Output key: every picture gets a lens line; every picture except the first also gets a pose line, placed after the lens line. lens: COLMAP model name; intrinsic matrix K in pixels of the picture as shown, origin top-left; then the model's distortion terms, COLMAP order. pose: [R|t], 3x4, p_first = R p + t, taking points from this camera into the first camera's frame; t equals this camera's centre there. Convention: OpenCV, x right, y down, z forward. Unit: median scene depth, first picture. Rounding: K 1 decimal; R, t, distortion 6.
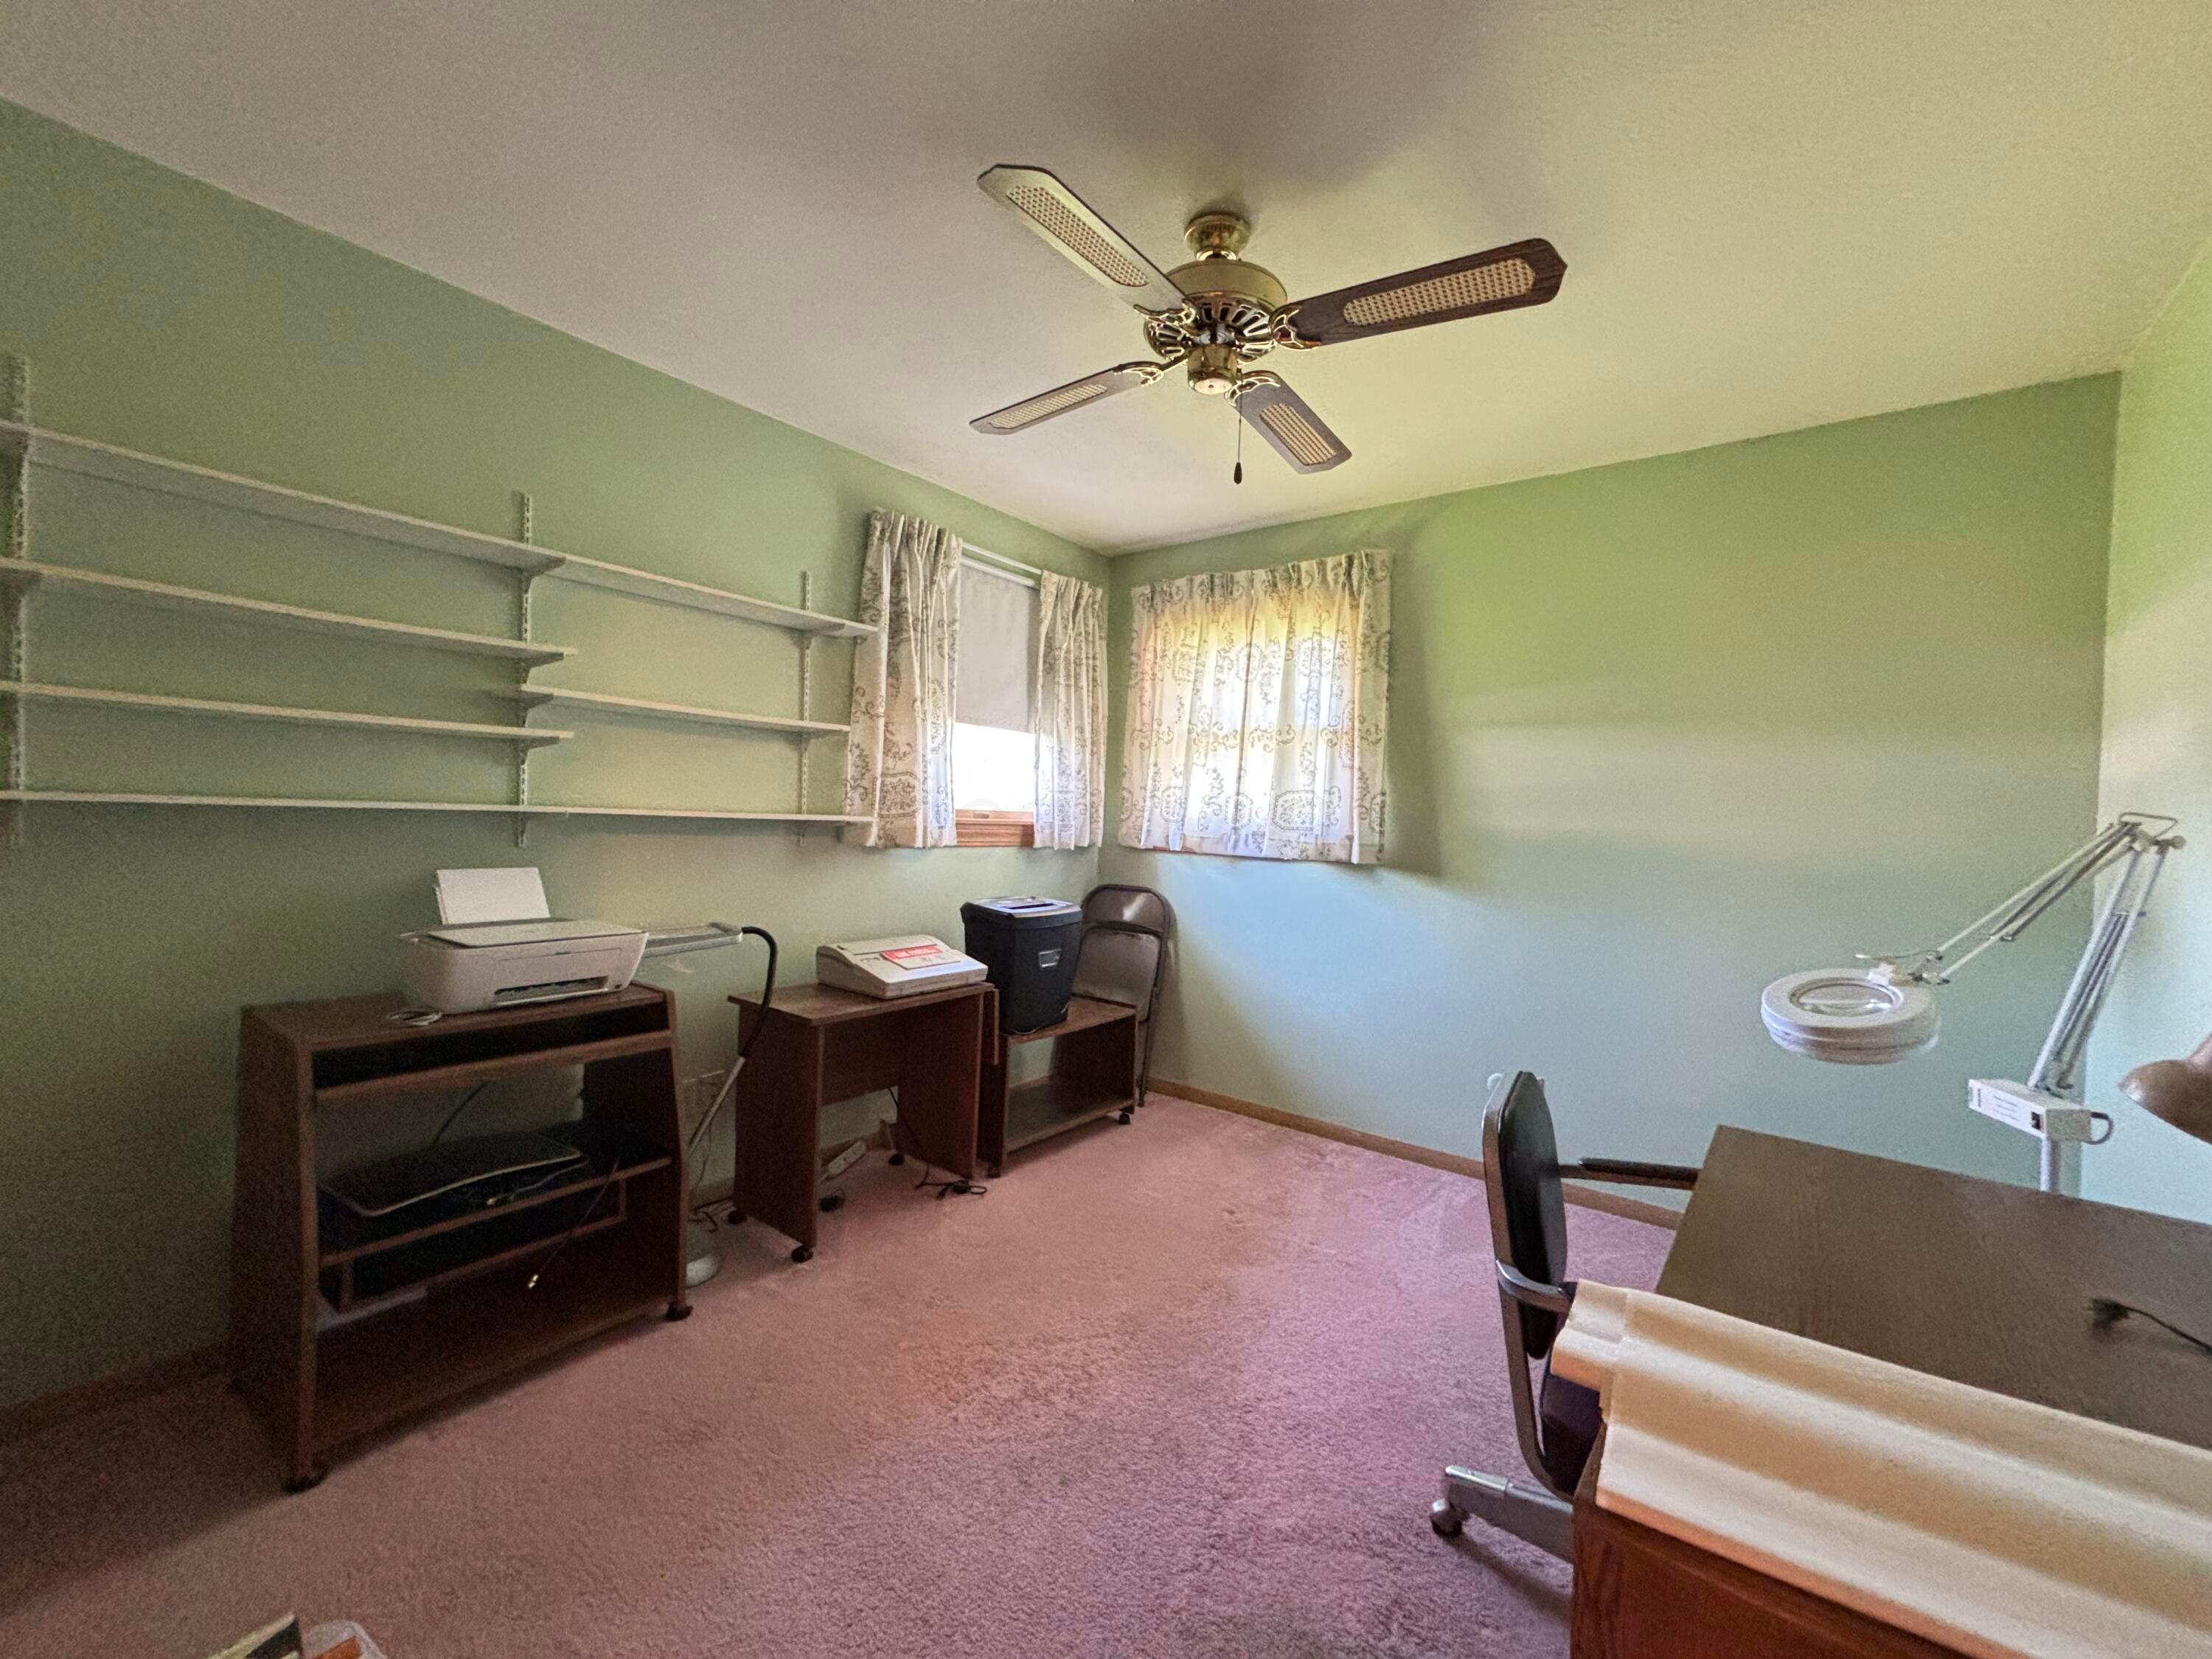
lens RADIAL K [[886.8, 0, 1106.0], [0, 886.8, 829.5], [0, 0, 1]] dist [-0.001998, -0.000136]
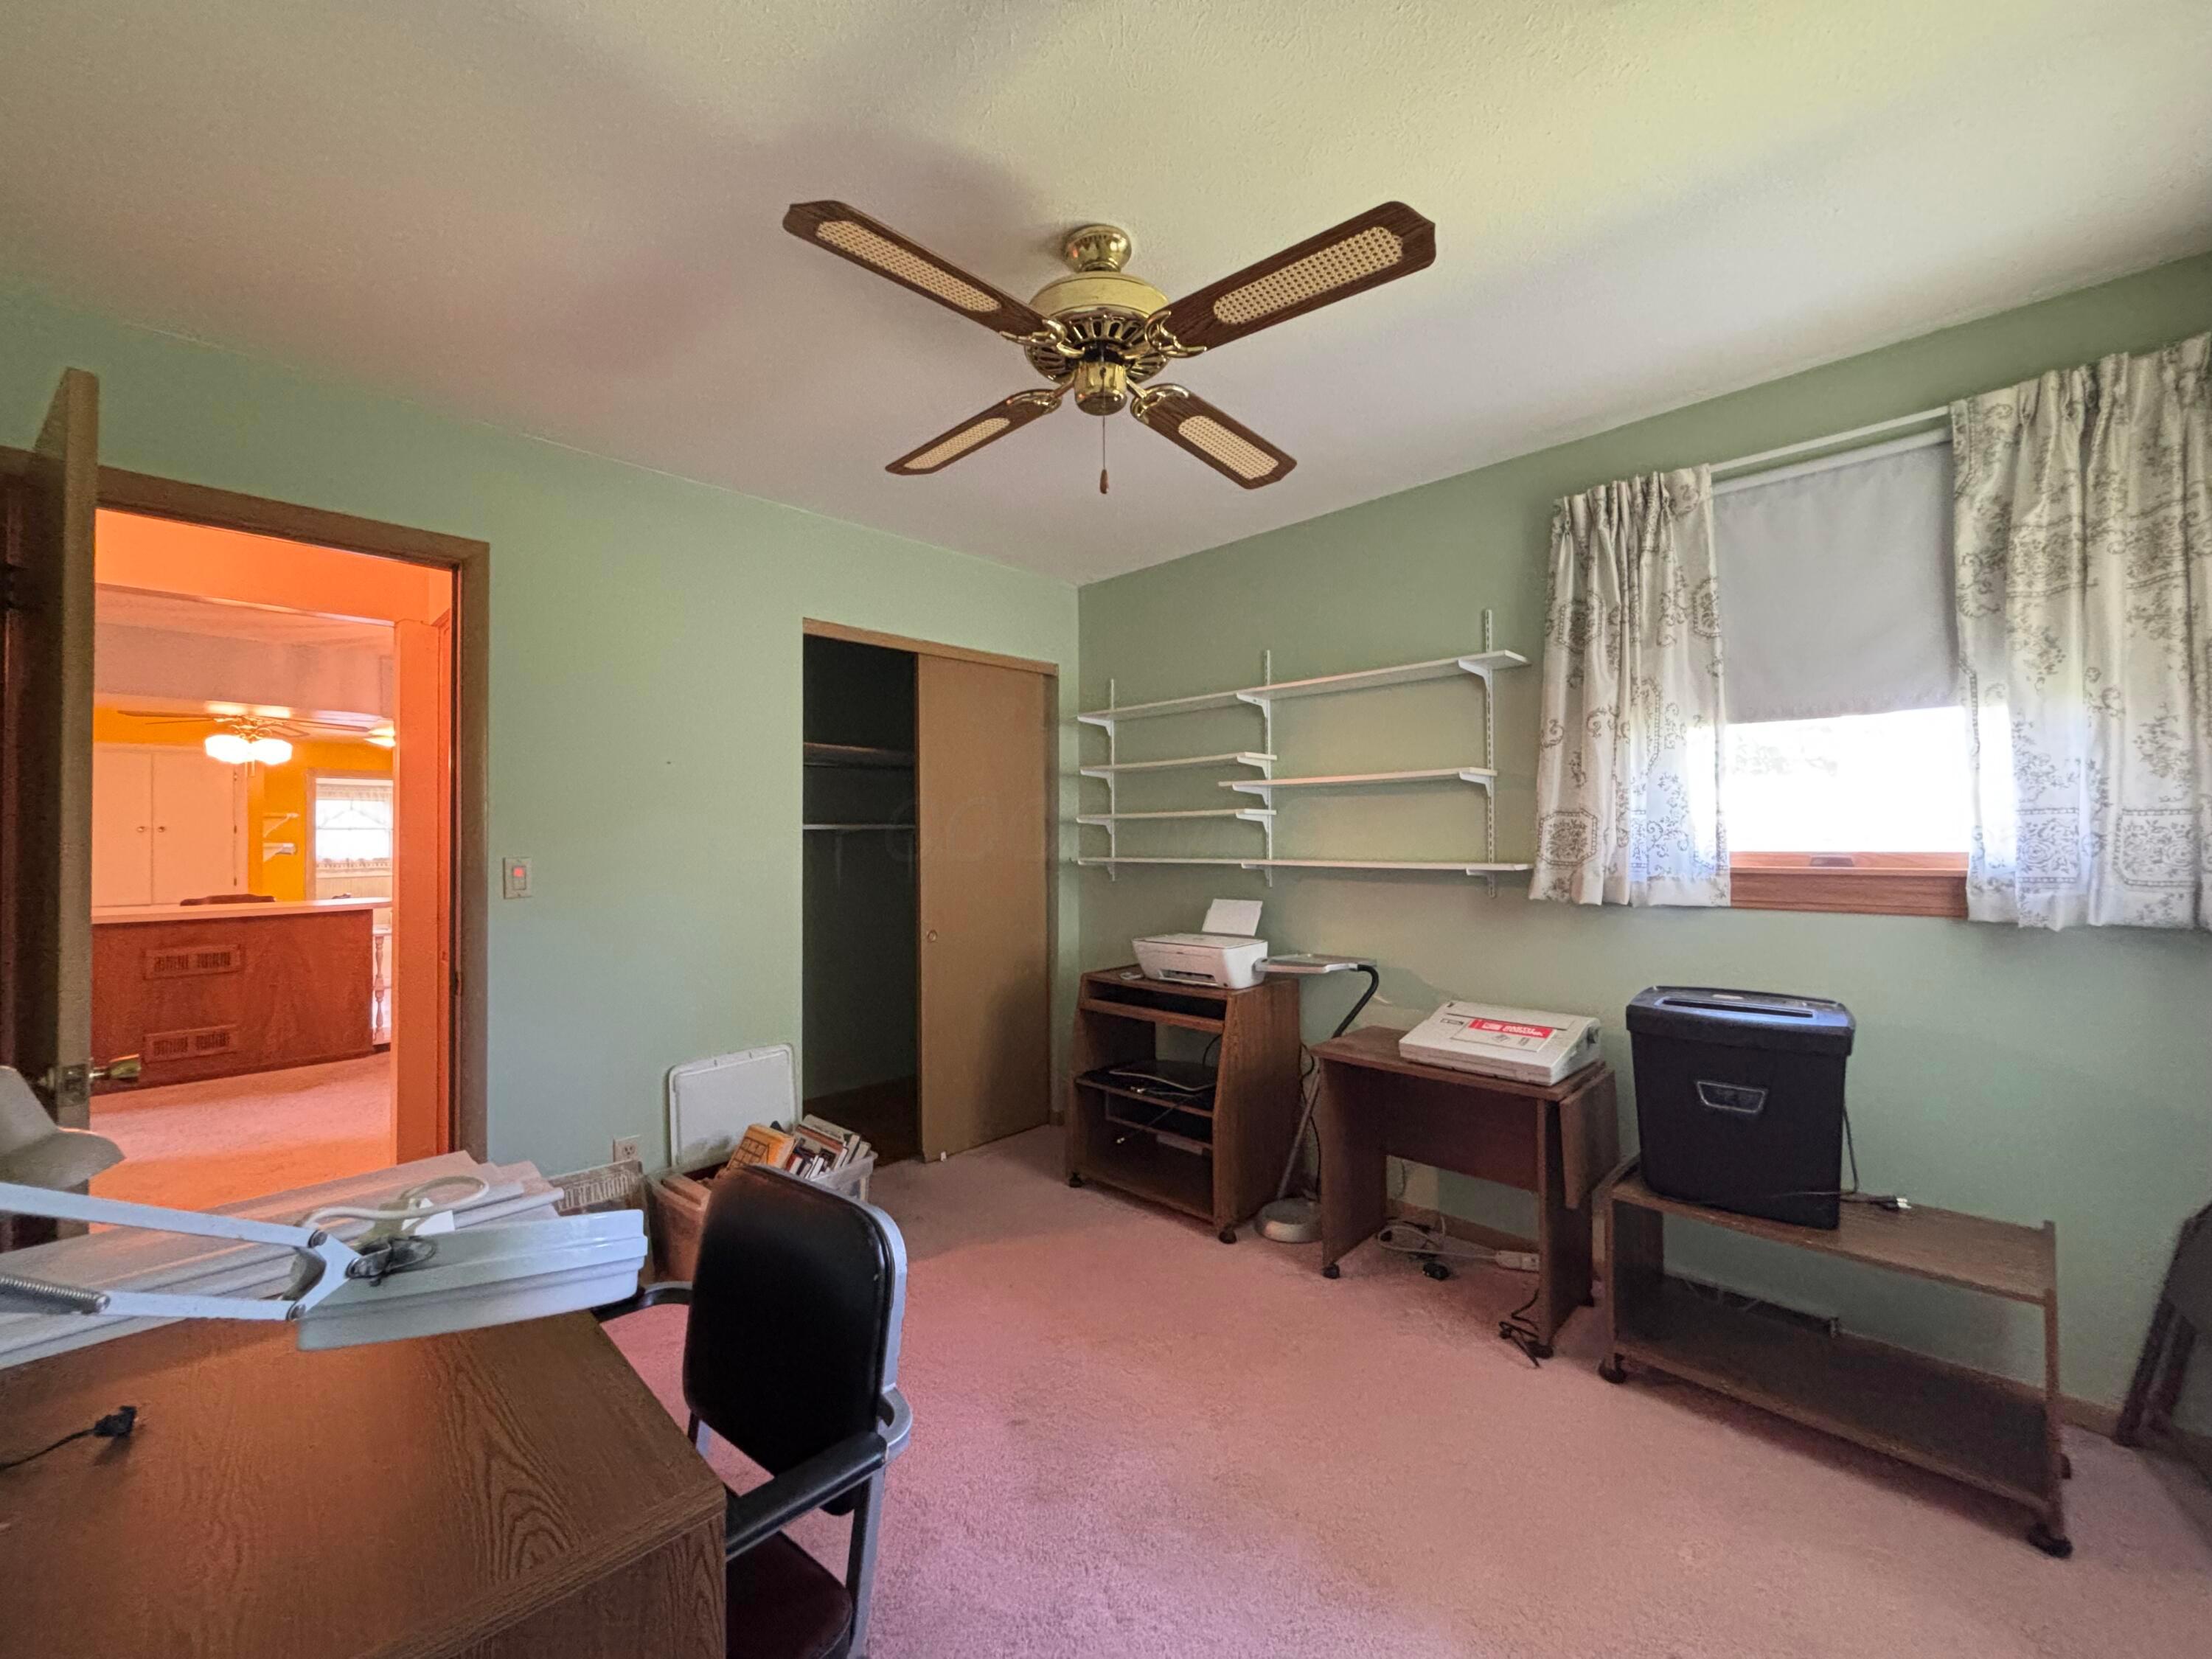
lens RADIAL K [[886.8, 0, 1106.0], [0, 886.8, 829.5], [0, 0, 1]] dist [-0.001998, -0.000136]
pose [[-0.124894, -0.052611, -0.990774, 0.627381], [-0.011830, 0.998601, -0.051535, 0.000646], [0.992100, 0.005284, -0.125341, 0.684074]]
